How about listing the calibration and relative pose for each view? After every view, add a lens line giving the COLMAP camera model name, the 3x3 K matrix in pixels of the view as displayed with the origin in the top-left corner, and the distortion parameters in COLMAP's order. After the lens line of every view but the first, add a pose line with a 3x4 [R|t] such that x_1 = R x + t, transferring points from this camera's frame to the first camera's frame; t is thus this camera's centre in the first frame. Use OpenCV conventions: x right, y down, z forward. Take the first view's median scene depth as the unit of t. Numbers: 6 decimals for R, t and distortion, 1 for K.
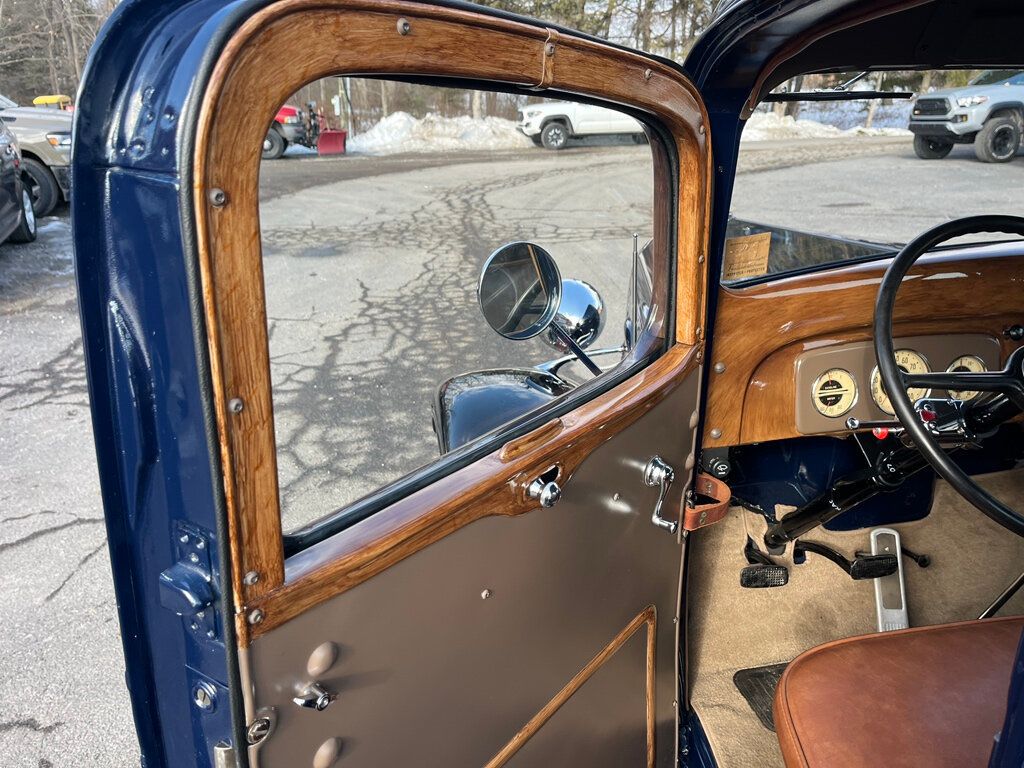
lens RADIAL K [[790.3, 0, 512.0], [0, 790.3, 384.0], [0, 0, 1]] dist [0.078414, -0.120190]
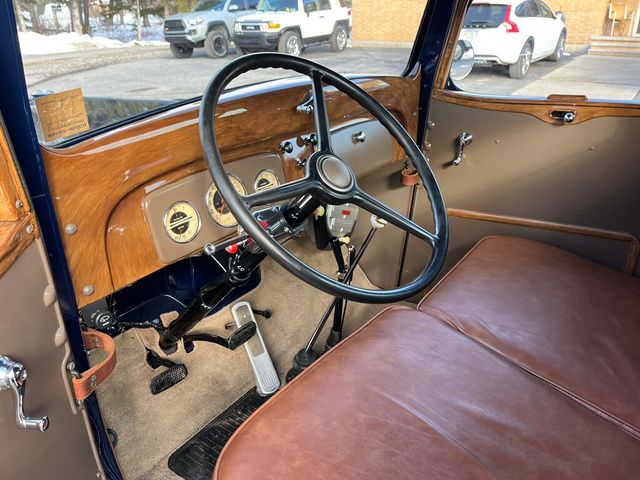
lens RADIAL K [[501.1, 0, 335.7], [0, 501.1, 238.1], [0, 0, 1]] dist [0.031807, -0.010775]
pose [[0.733506, -0.277151, 0.620610, 0.084008], [0.239019, 0.959947, 0.146192, -0.017274], [-0.636270, 0.041105, 0.770371, 0.232550]]
